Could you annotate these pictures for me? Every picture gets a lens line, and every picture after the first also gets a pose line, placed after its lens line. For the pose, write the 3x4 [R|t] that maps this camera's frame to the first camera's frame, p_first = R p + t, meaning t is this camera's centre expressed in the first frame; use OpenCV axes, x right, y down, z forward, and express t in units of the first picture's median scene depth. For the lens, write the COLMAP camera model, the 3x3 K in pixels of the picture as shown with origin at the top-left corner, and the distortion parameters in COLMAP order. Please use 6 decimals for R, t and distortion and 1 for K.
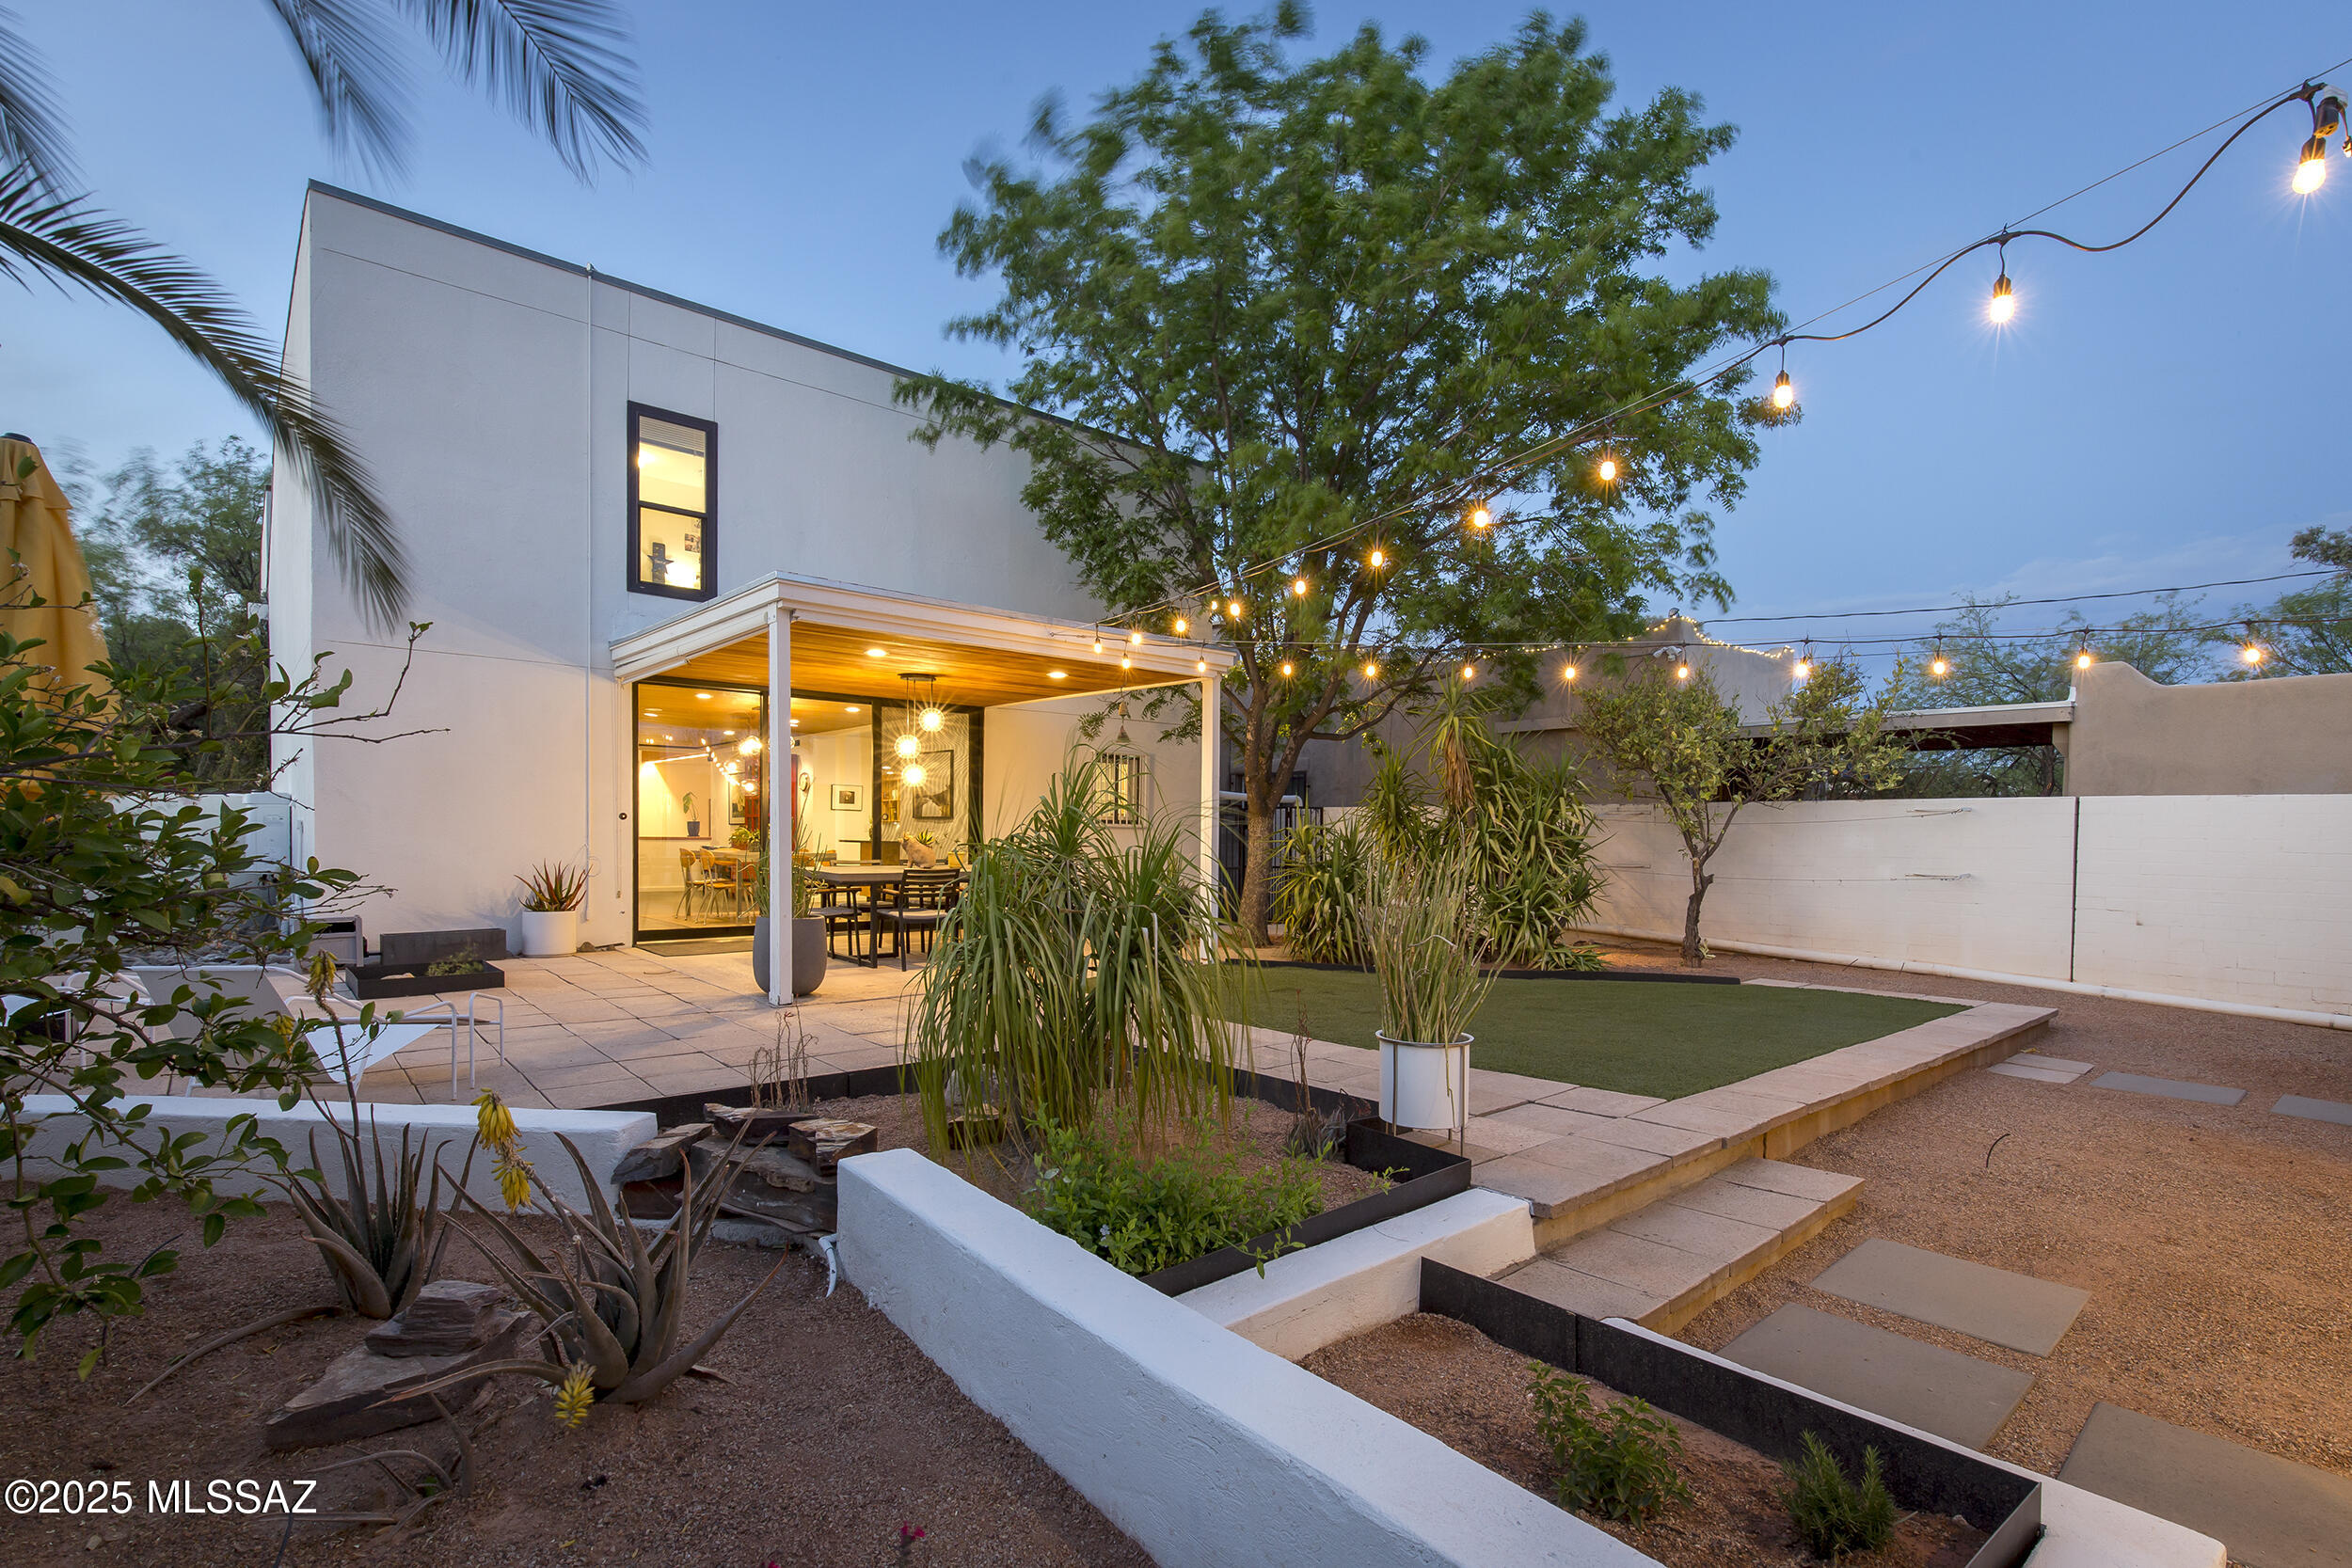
lens RADIAL K [[1114.0, 0, 1175.4], [0, 1114.0, 851.7], [0, 0, 1]] dist [0.010747, -0.000379]
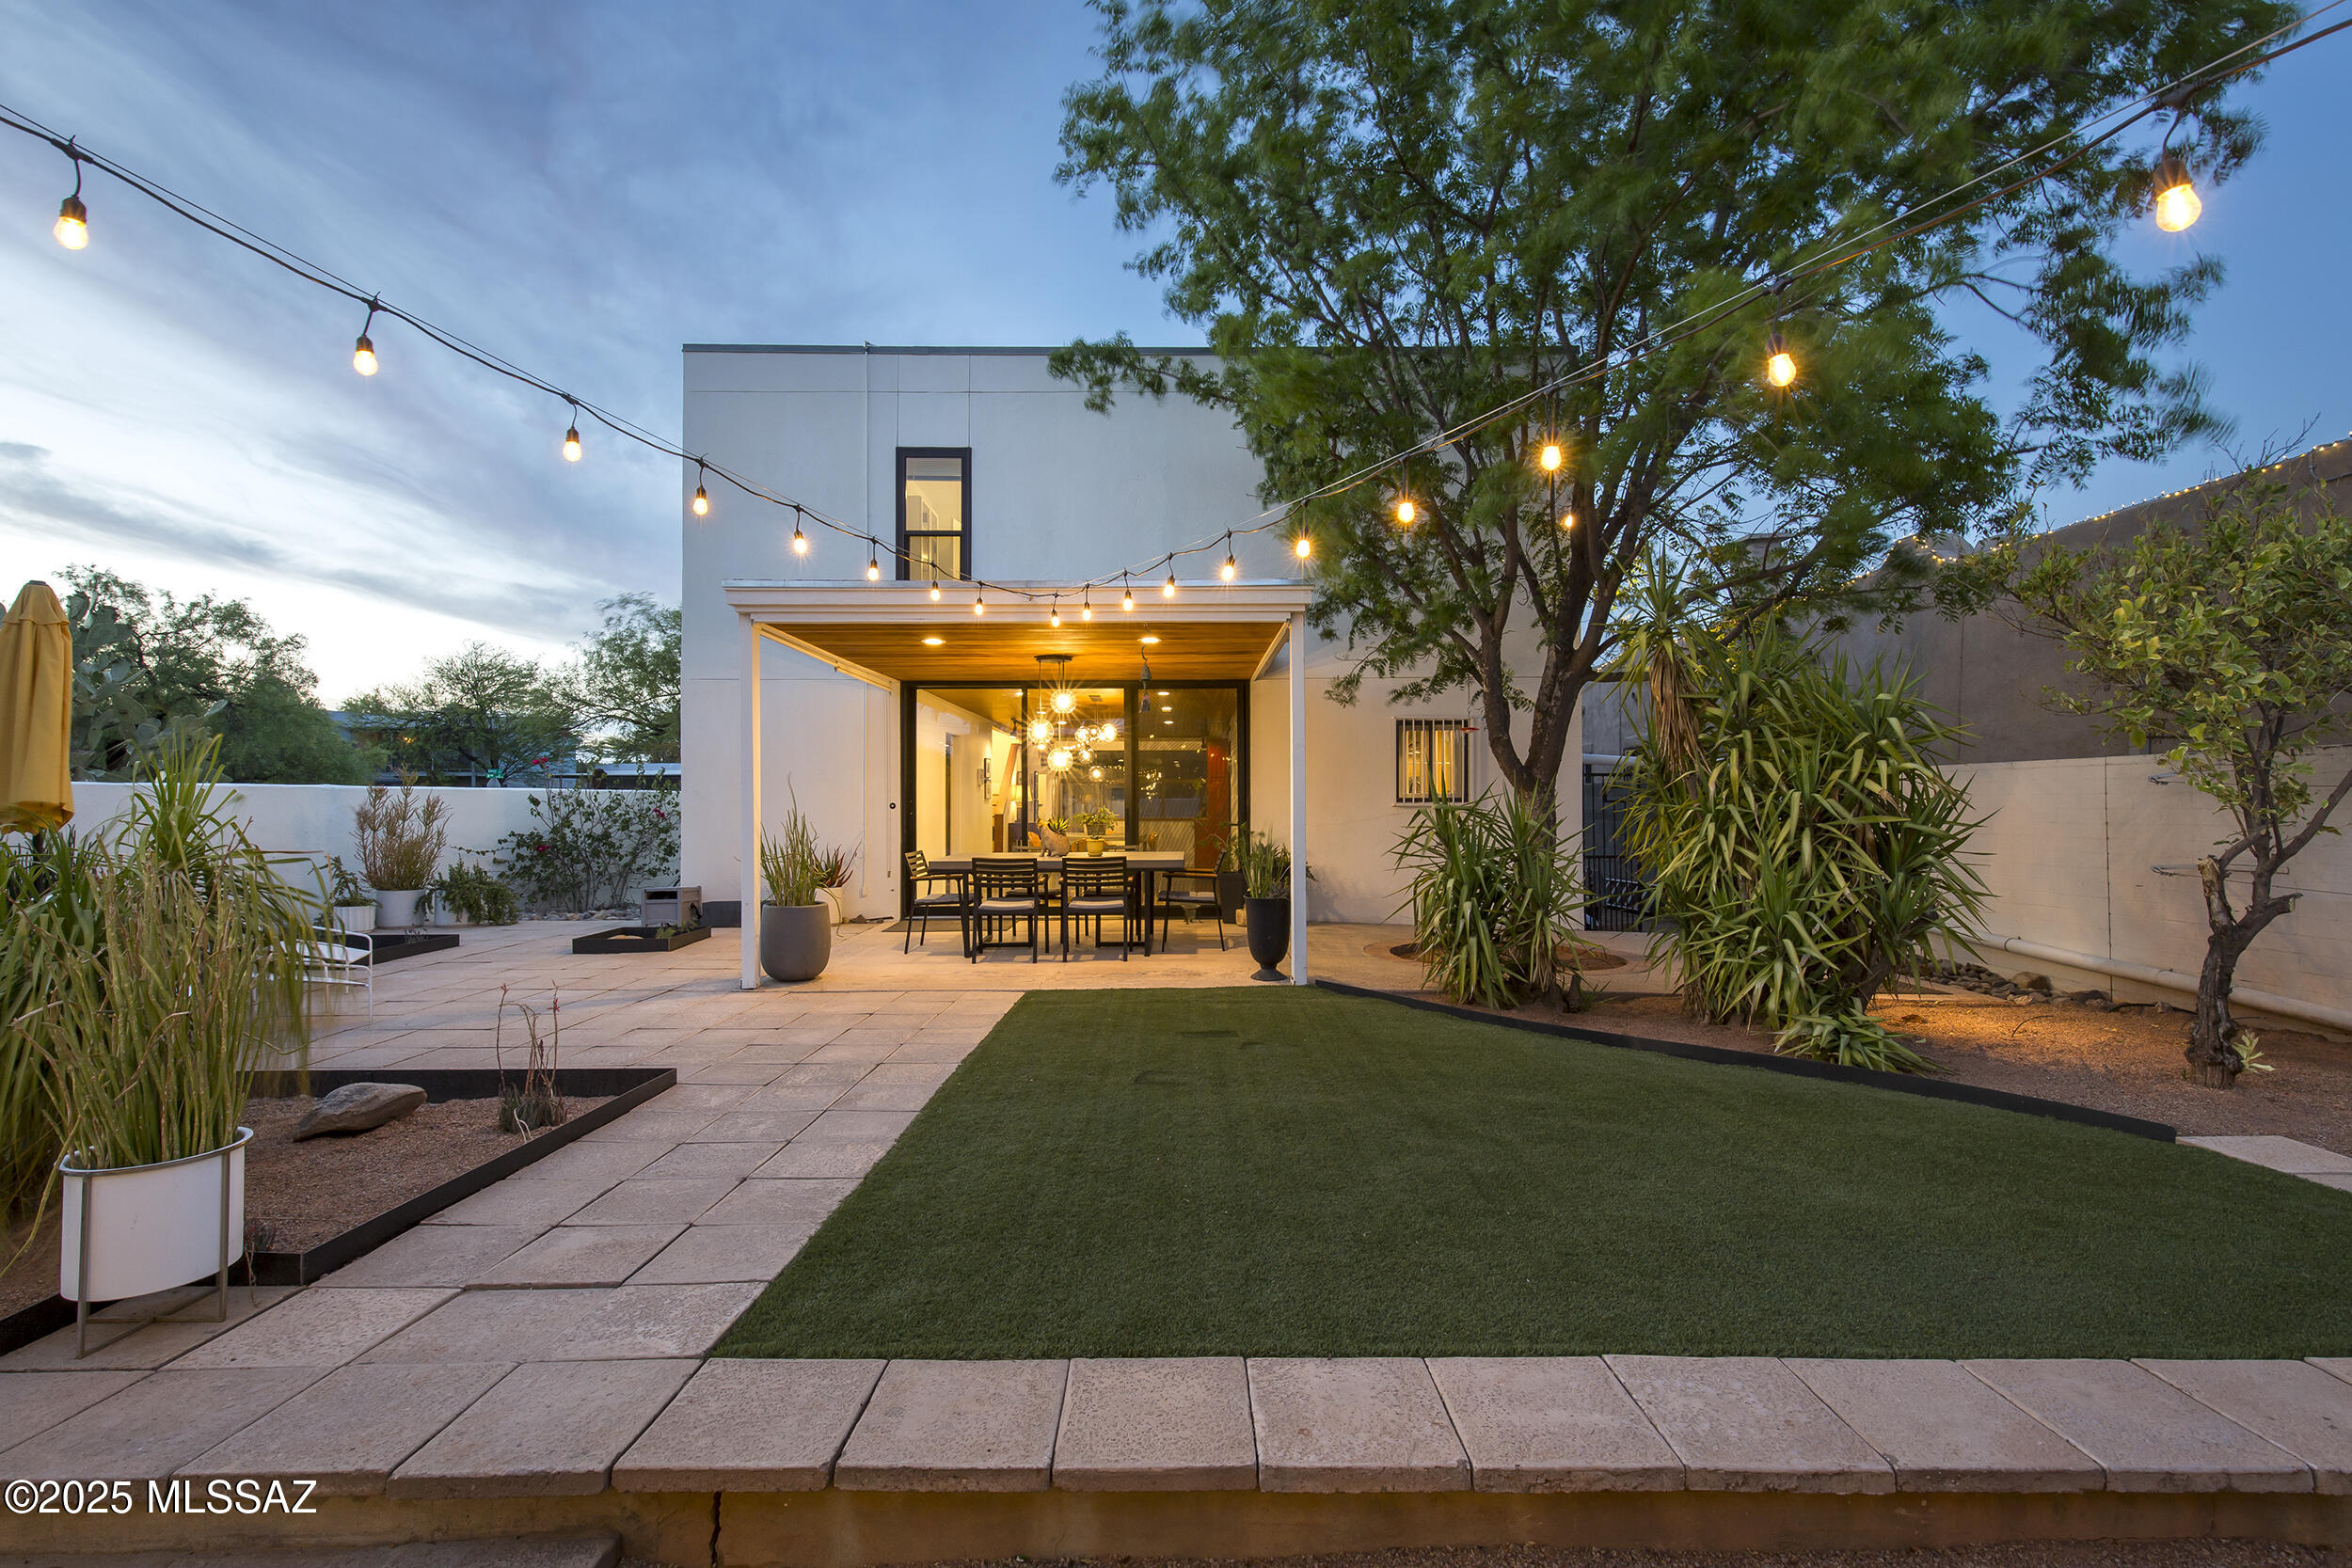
lens RADIAL K [[1071.2, 0, 1176.0], [0, 1071.2, 784.0], [0, 0, 1]] dist [0.011877, -0.000692]
pose [[0.757177, -0.027933, -0.652612, 0.441528], [0.002932, 0.999221, -0.039366, -0.010401], [0.653203, 0.027893, 0.756669, 0.355130]]
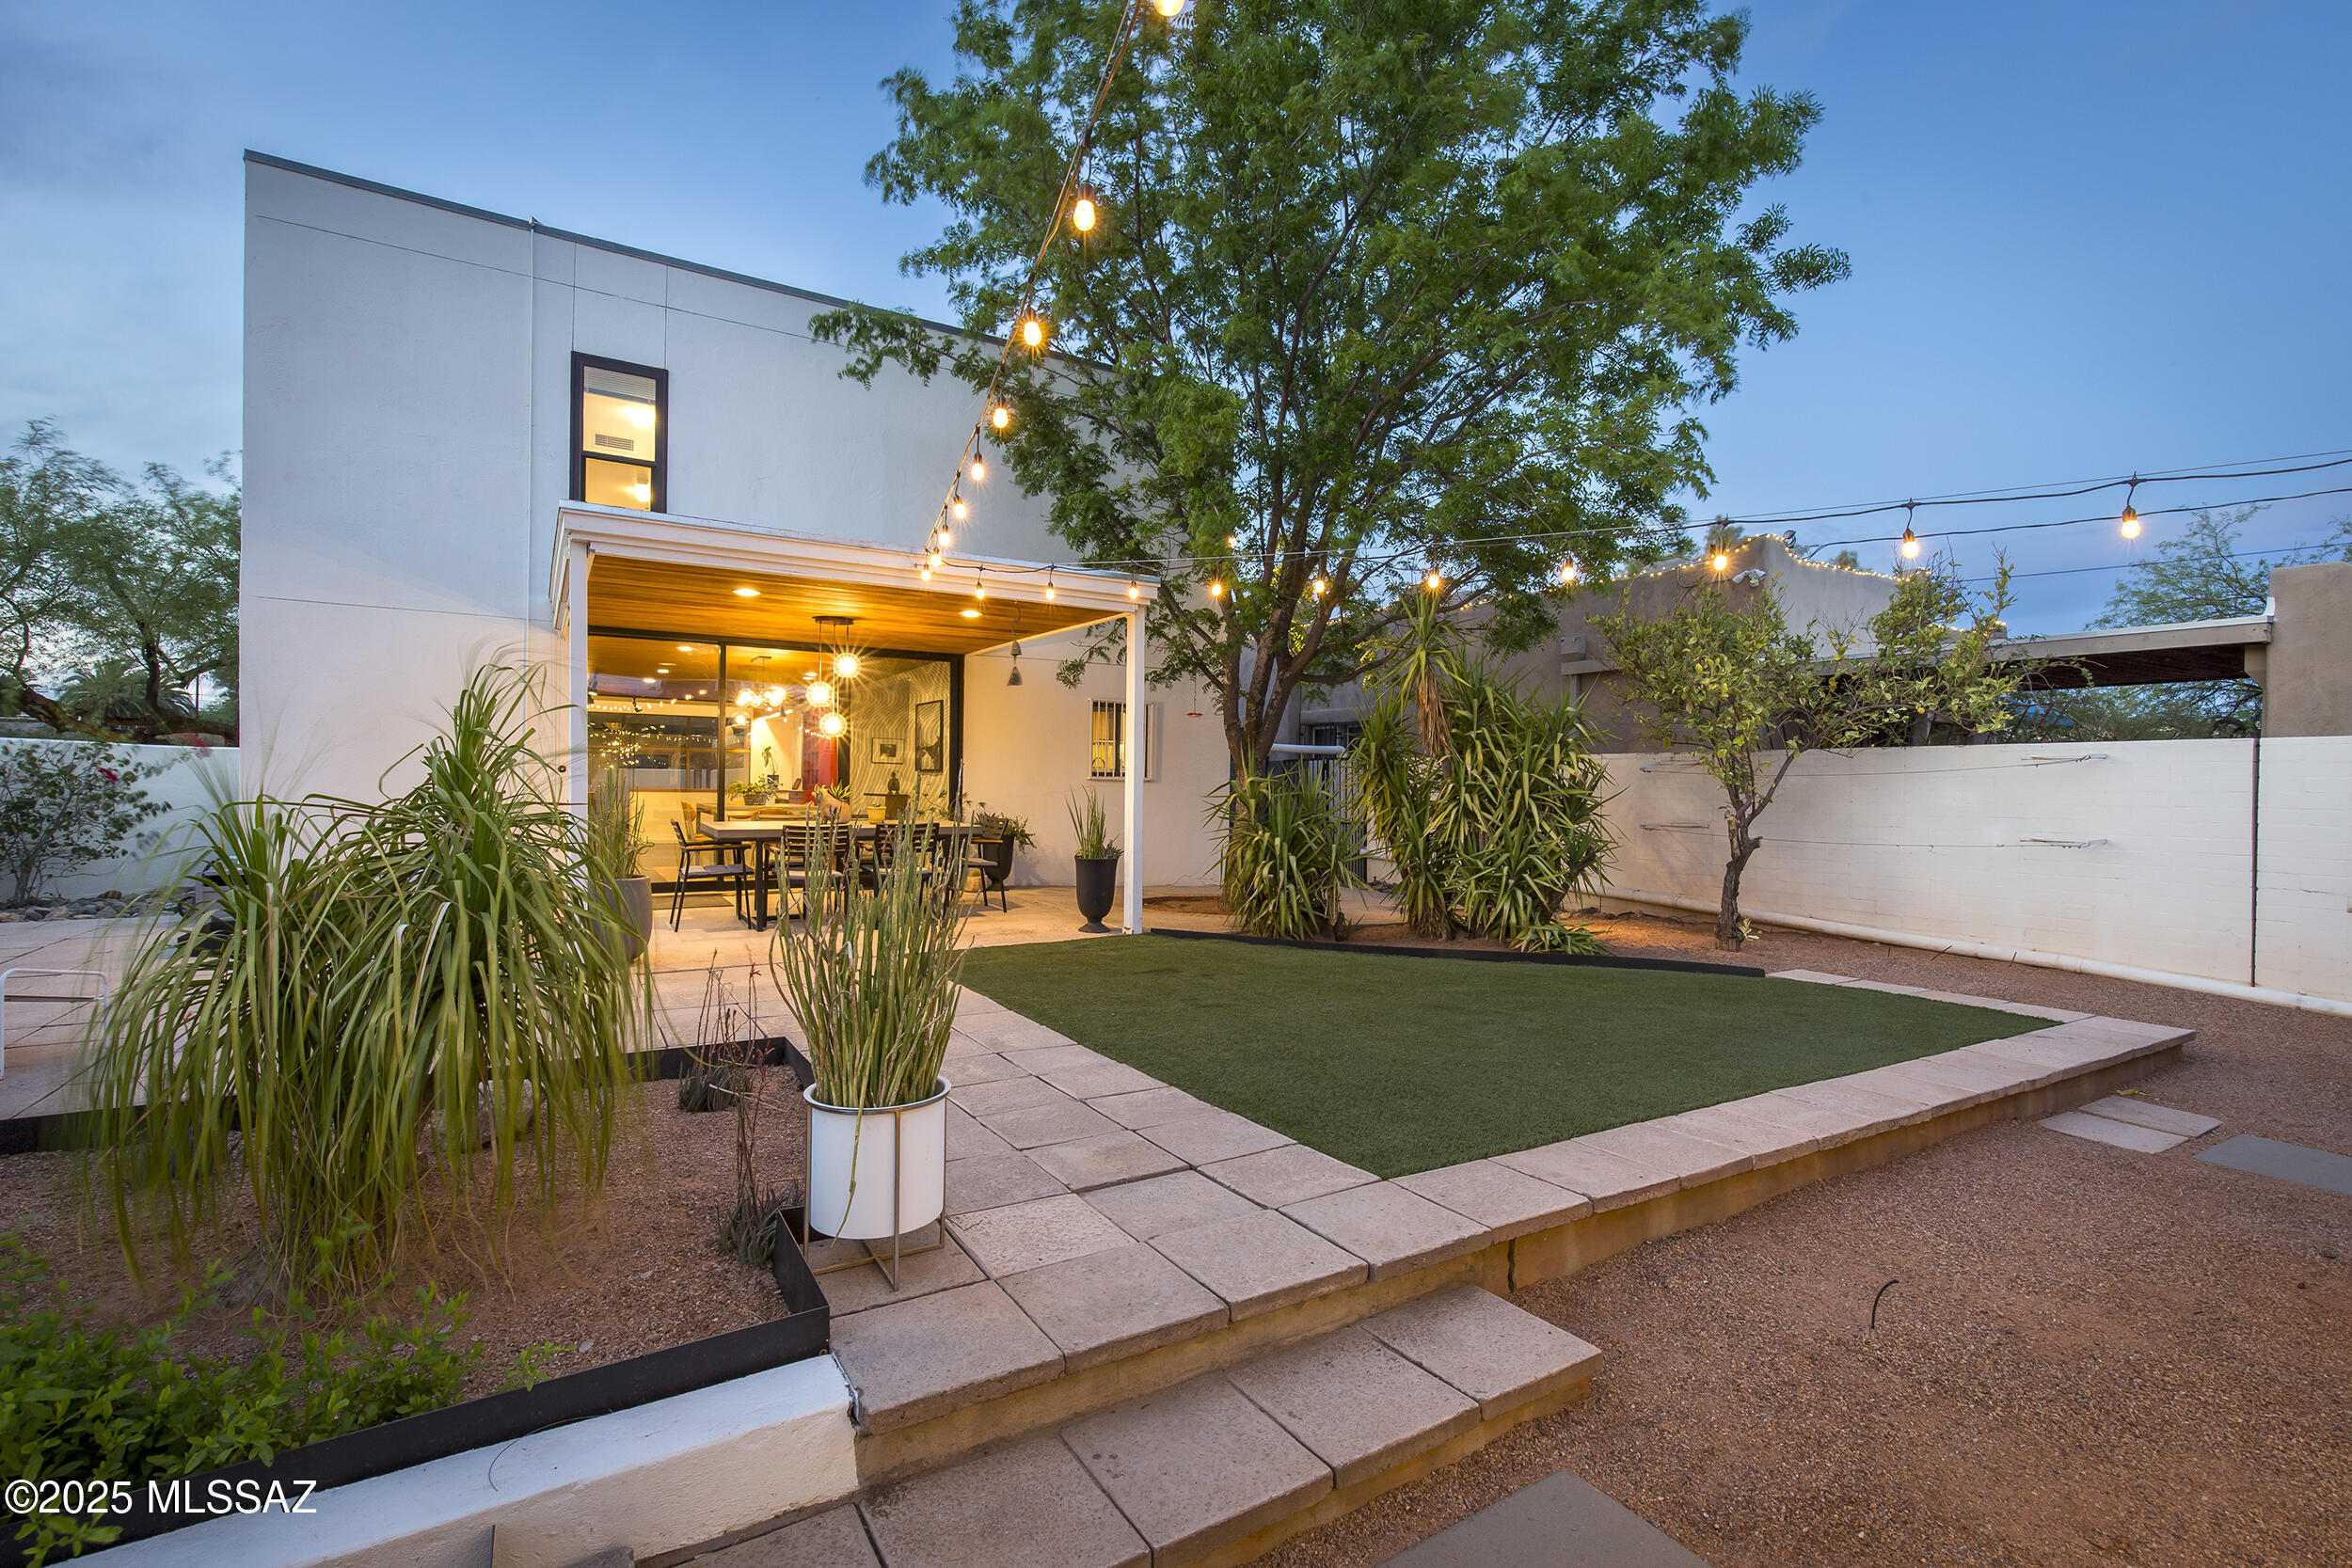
lens RADIAL K [[1071.2, 0, 1176.0], [0, 1071.2, 784.0], [0, 0, 1]] dist [0.011877, -0.000692]
pose [[0.985536, -0.000306, -0.169467, 0.200250], [-0.003001, 0.999810, -0.019258, -0.002370], [0.169441, 0.019488, 0.985348, 0.153863]]
